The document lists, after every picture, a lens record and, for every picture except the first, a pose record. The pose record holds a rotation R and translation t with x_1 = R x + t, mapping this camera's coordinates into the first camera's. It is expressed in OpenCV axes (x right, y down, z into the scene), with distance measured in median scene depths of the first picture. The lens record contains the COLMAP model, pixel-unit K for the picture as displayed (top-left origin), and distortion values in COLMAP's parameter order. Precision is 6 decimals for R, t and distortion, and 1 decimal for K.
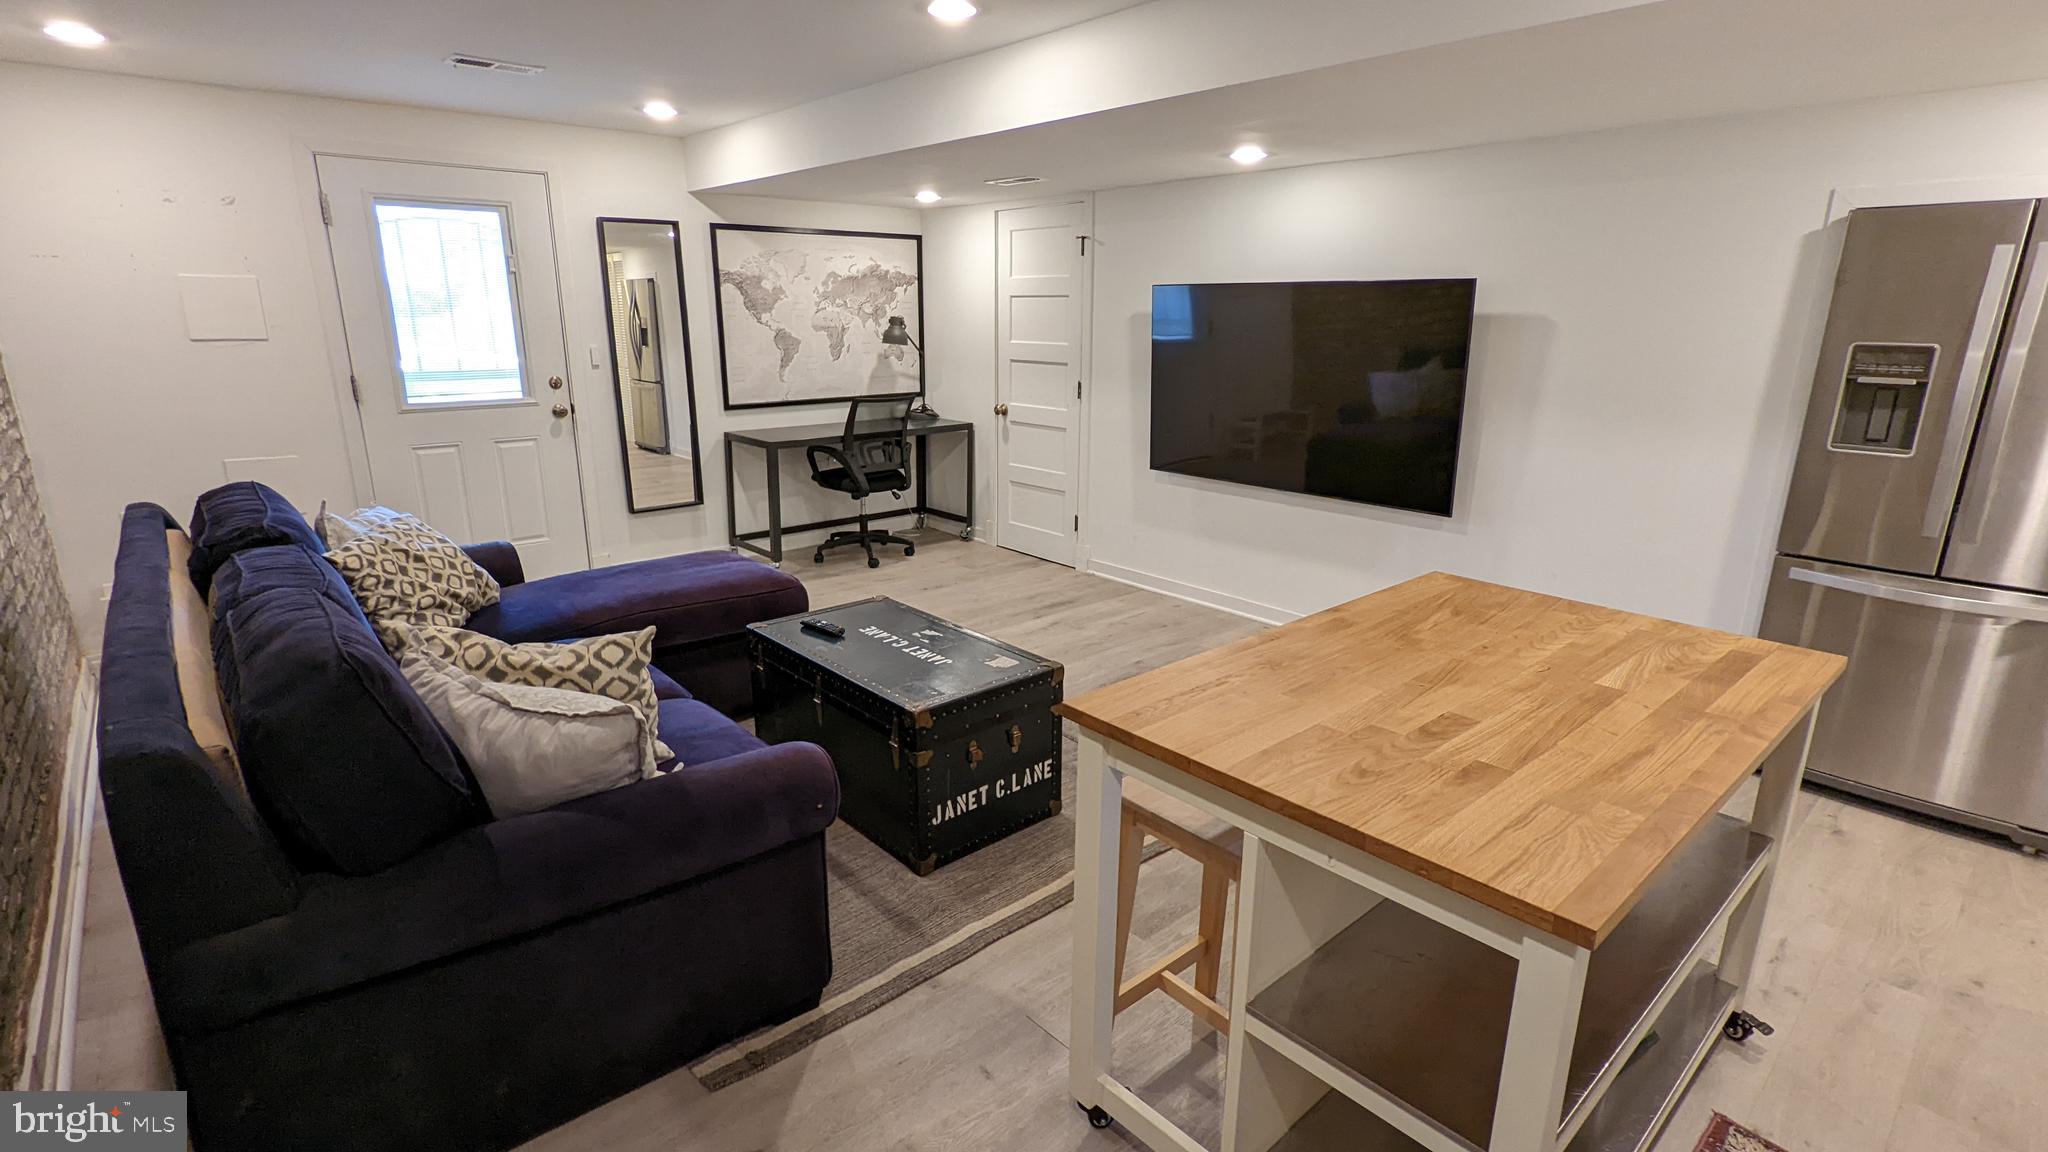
lens RADIAL K [[969.0, 0, 1017.1], [0, 969.0, 576.7], [0, 0, 1]] dist [-0.001646, 0.000253]
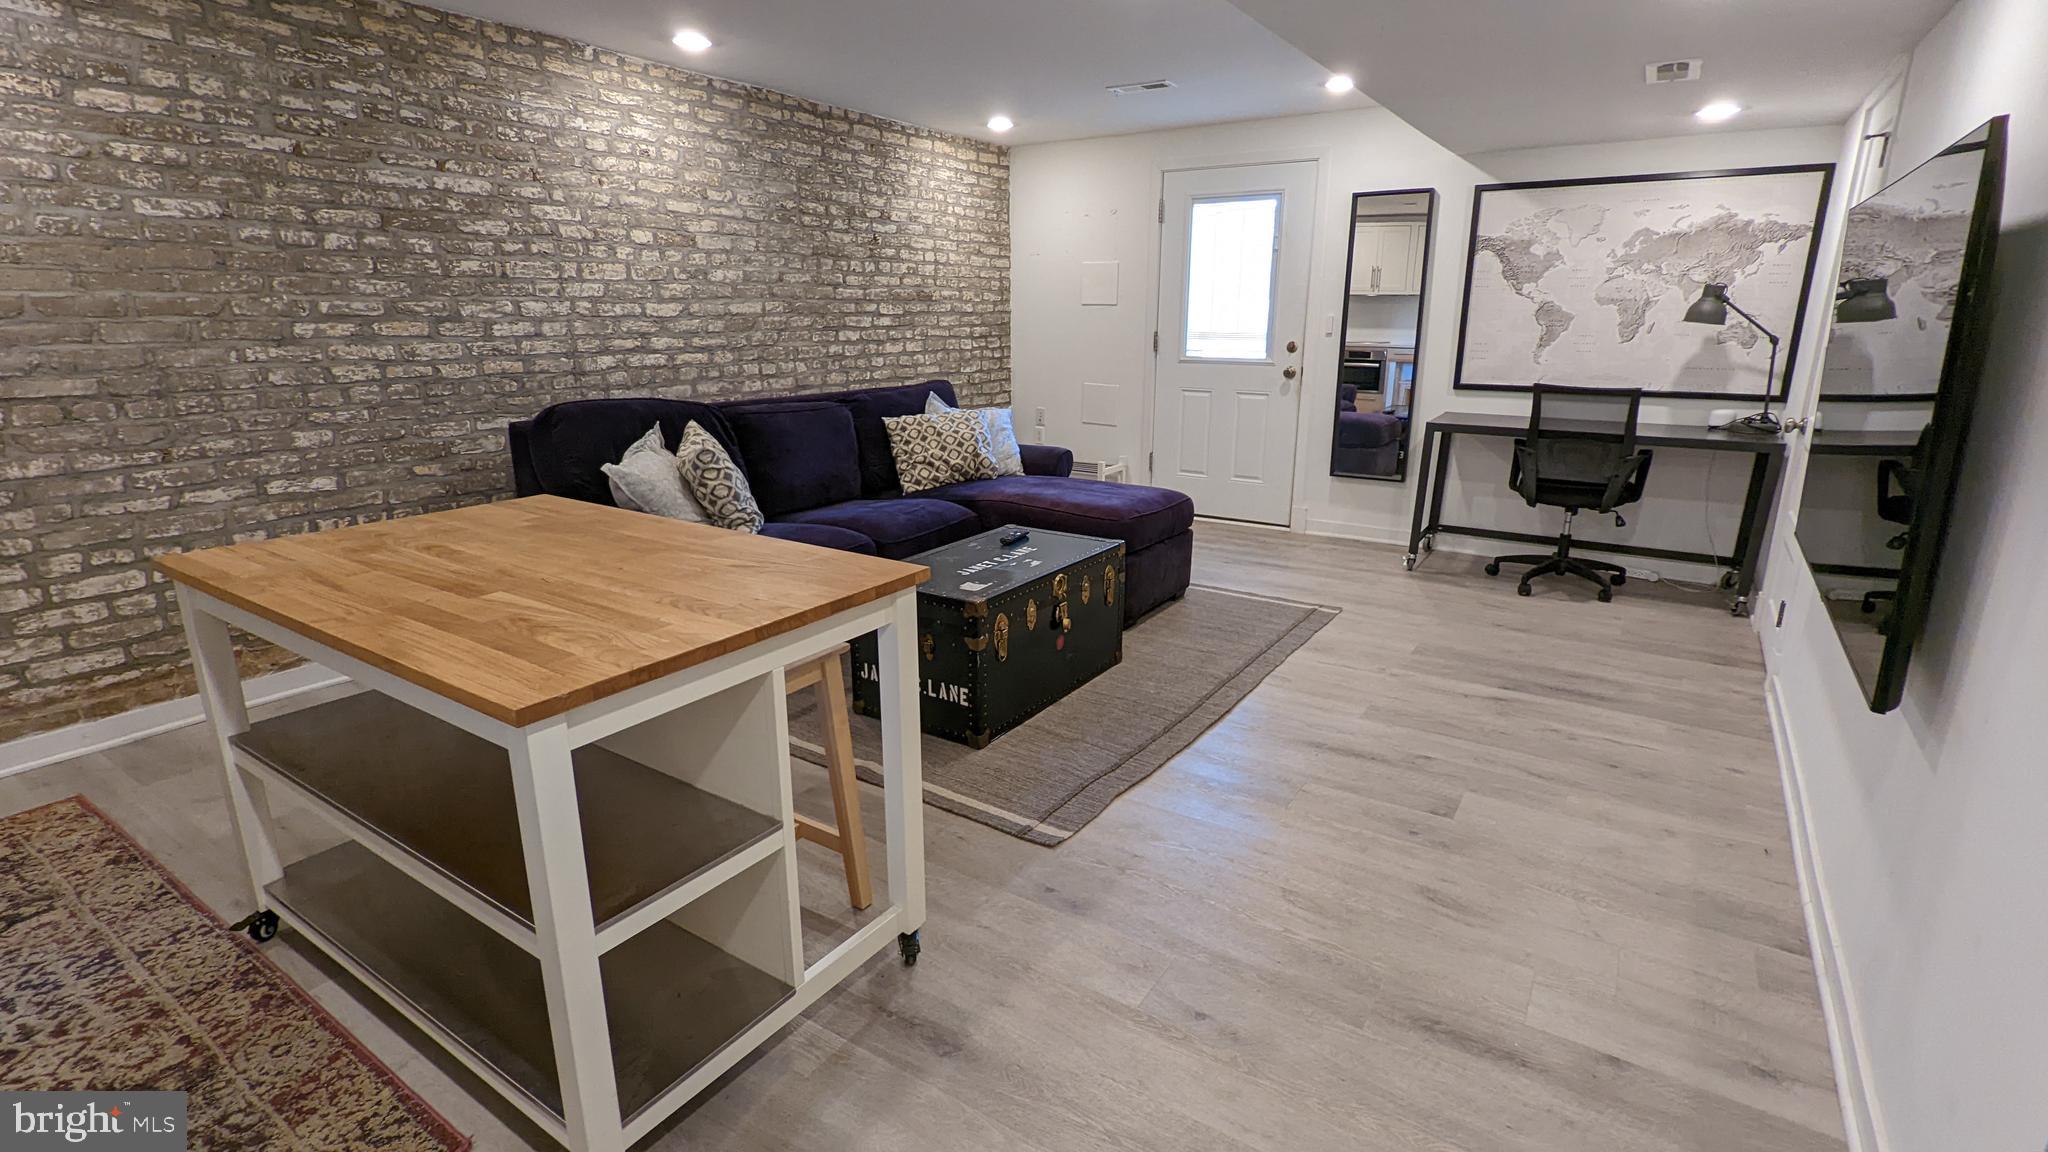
lens RADIAL K [[969.0, 0, 1018.5], [0, 969.0, 573.0], [0, 0, 1]] dist [-0.001646, 0.000253]
pose [[0.260051, 0.253569, -0.931706, 0.553294], [-0.258511, 0.947964, 0.185841, -0.076809], [0.930347, 0.192528, 0.312069, 0.395282]]
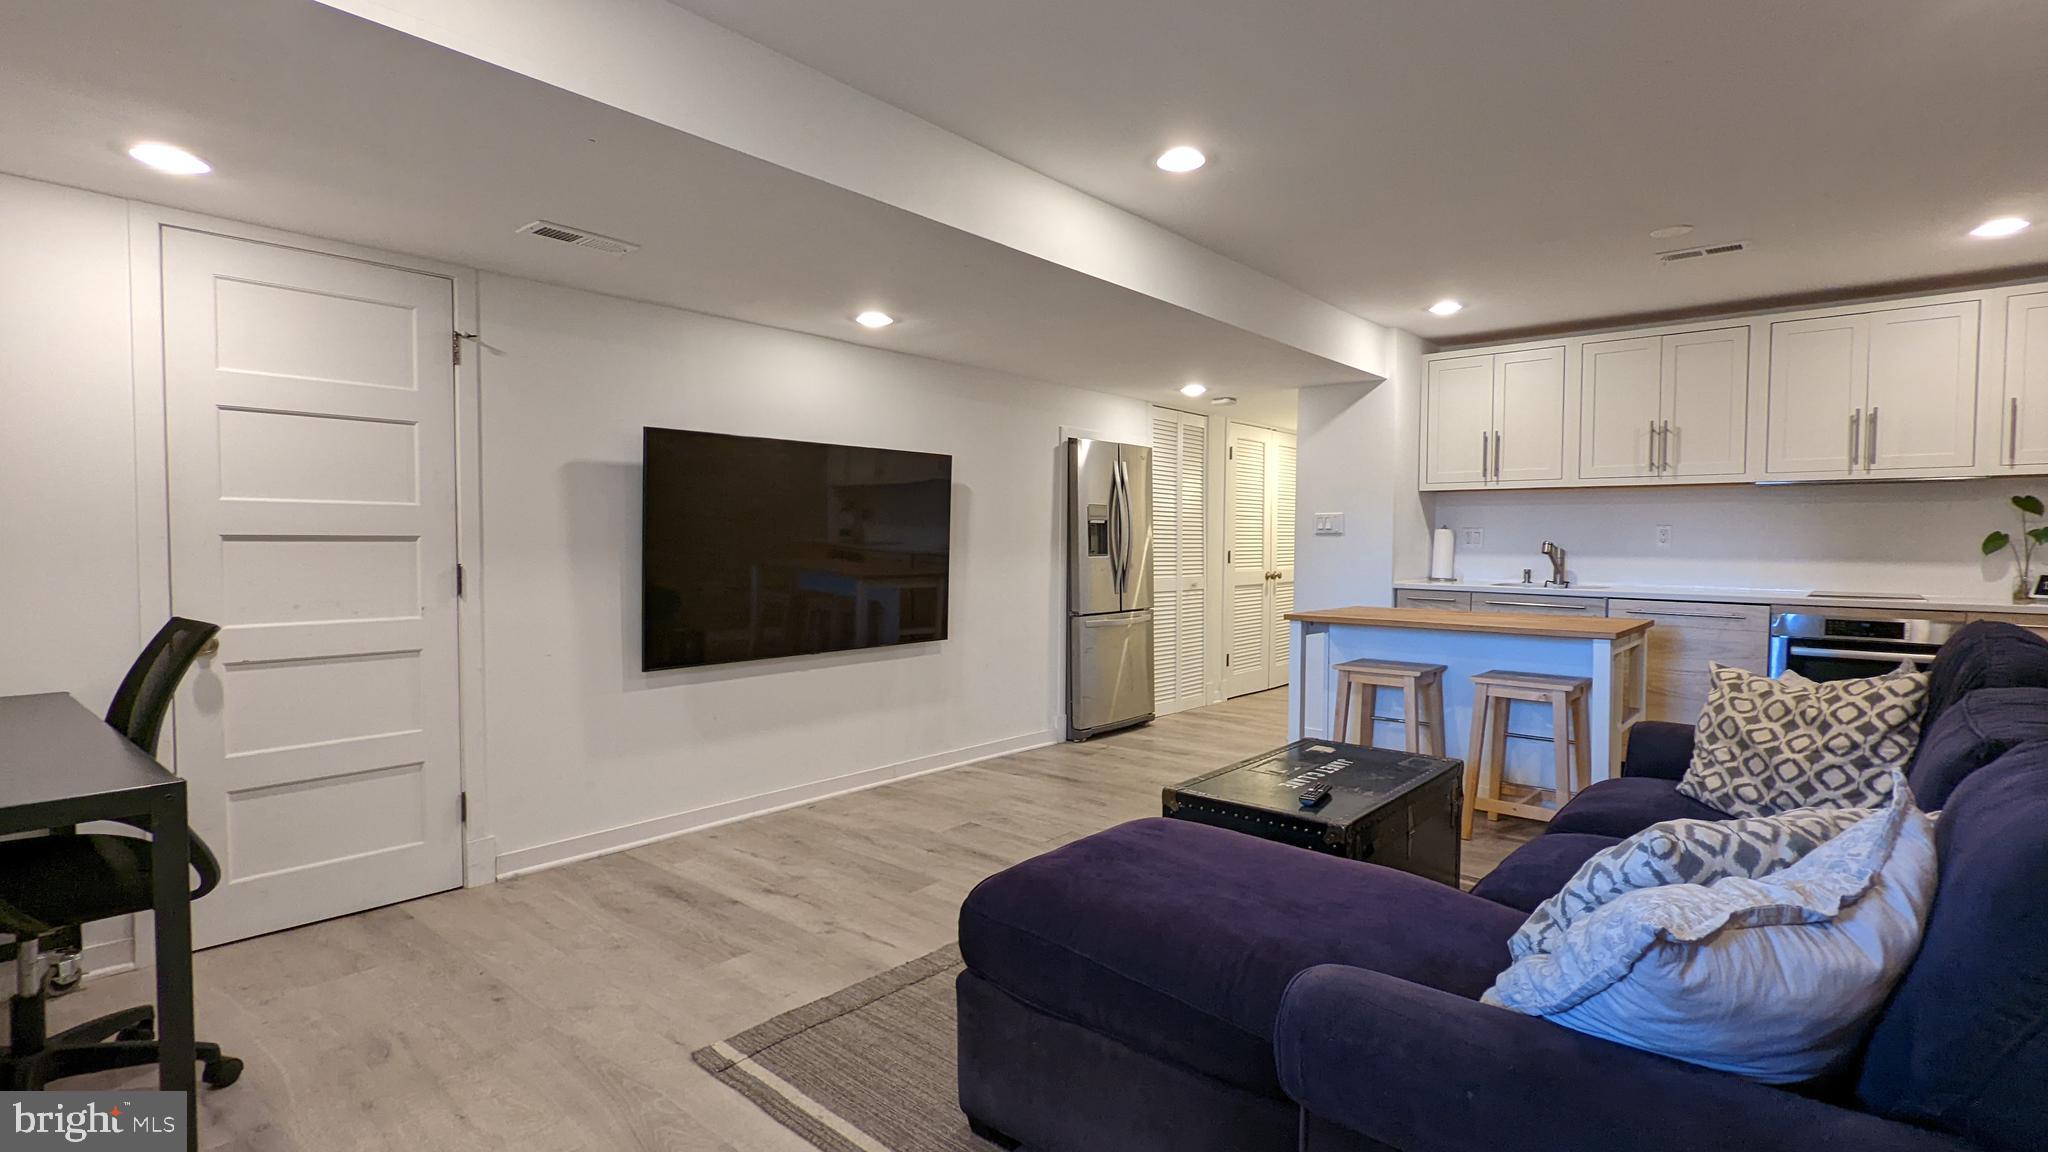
lens RADIAL K [[969.0, 0, 1020.9], [0, 969.0, 574.6], [0, 0, 1]] dist [-0.001646, 0.000253]
pose [[-0.136336, -0.040369, 0.989840, -0.611386], [0.259923, 0.962707, 0.075063, -0.161634], [-0.955956, 0.267516, -0.120759, 0.794397]]
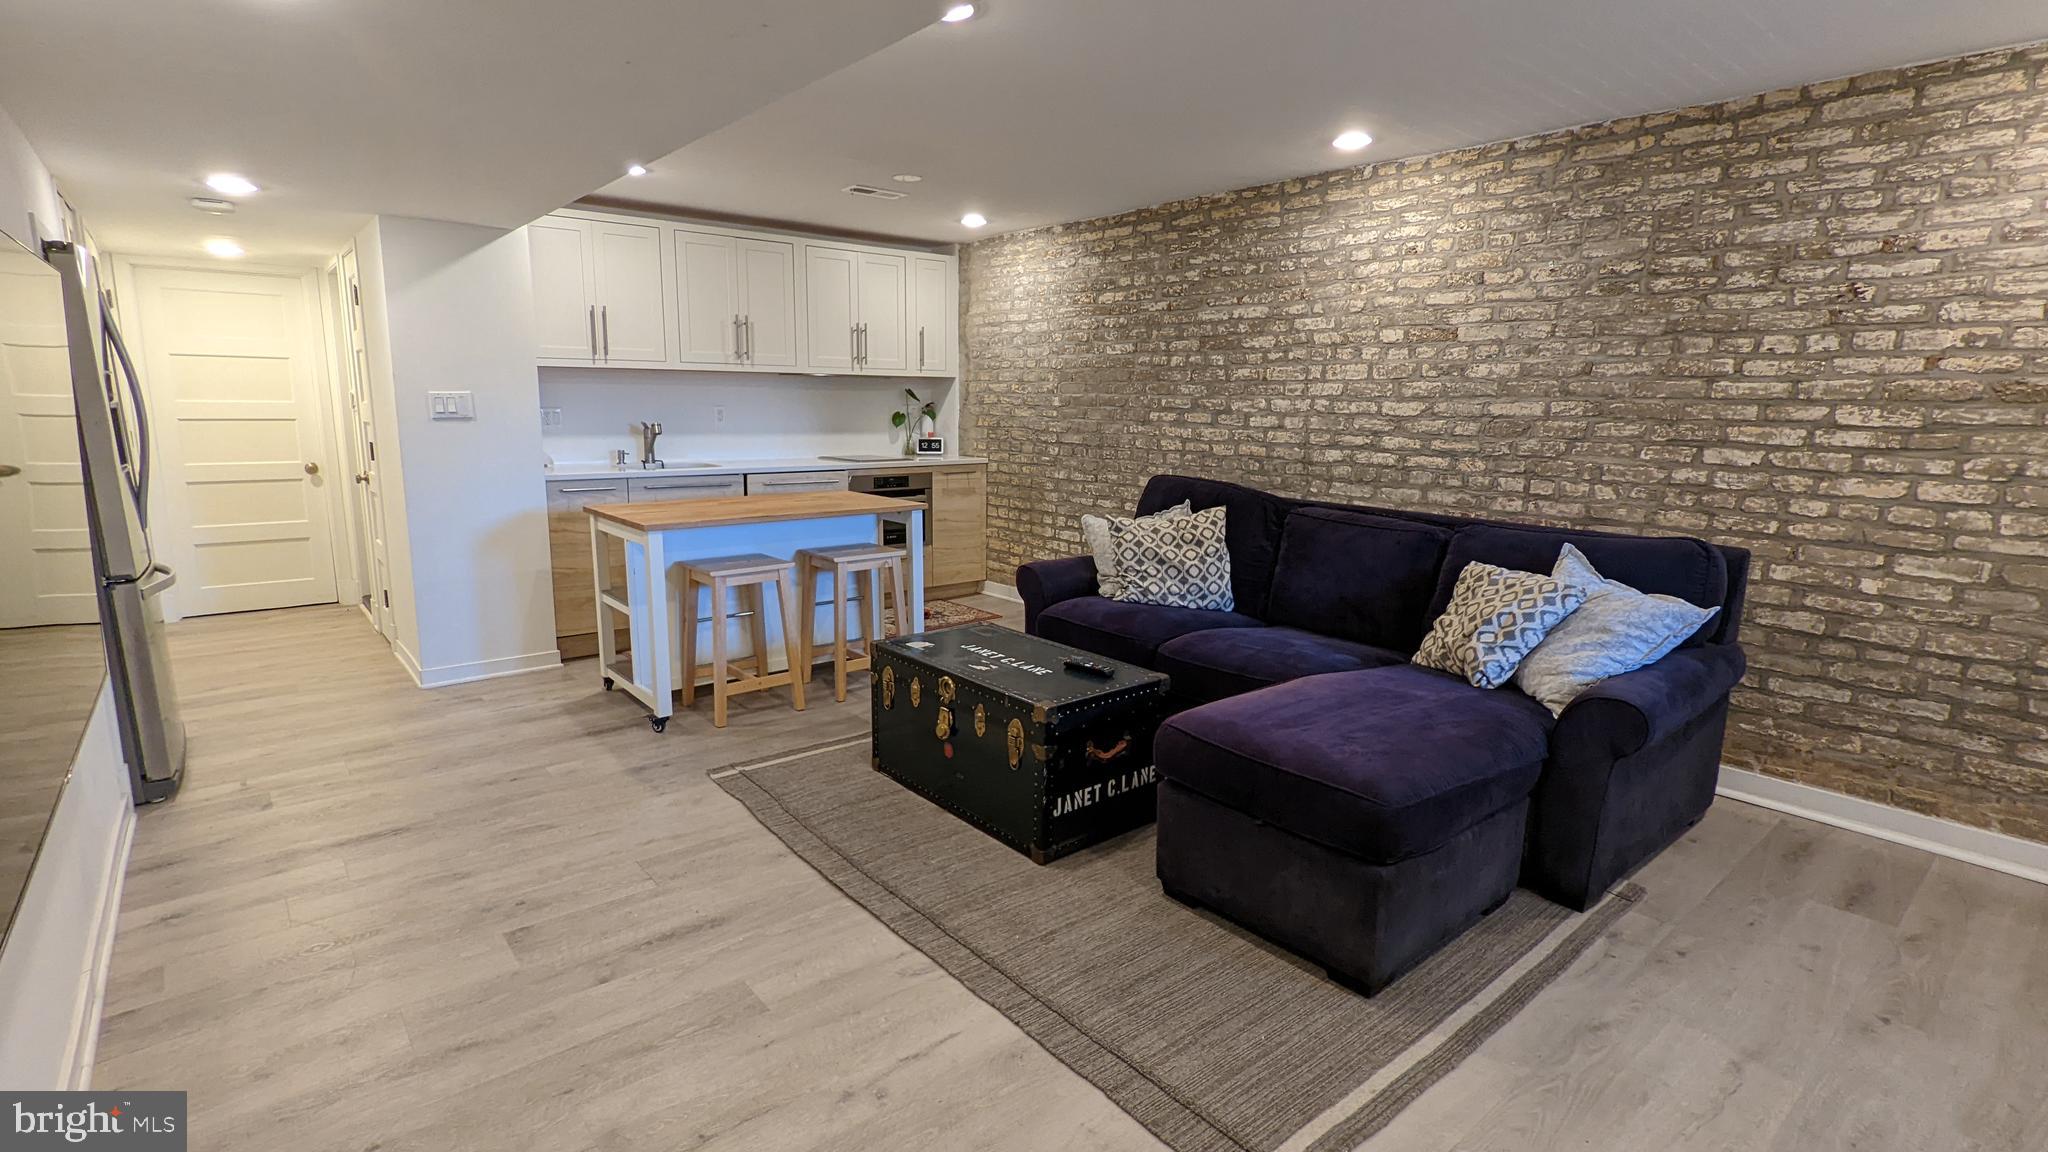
lens RADIAL K [[969.0, 0, 1020.3], [0, 969.0, 572.0], [0, 0, 1]] dist [-0.001646, 0.000253]
pose [[-0.999519, -0.018550, 0.024841, -0.094038], [-0.005918, 0.900671, 0.434461, -0.288126], [-0.030433, 0.434105, -0.900348, 1.137305]]
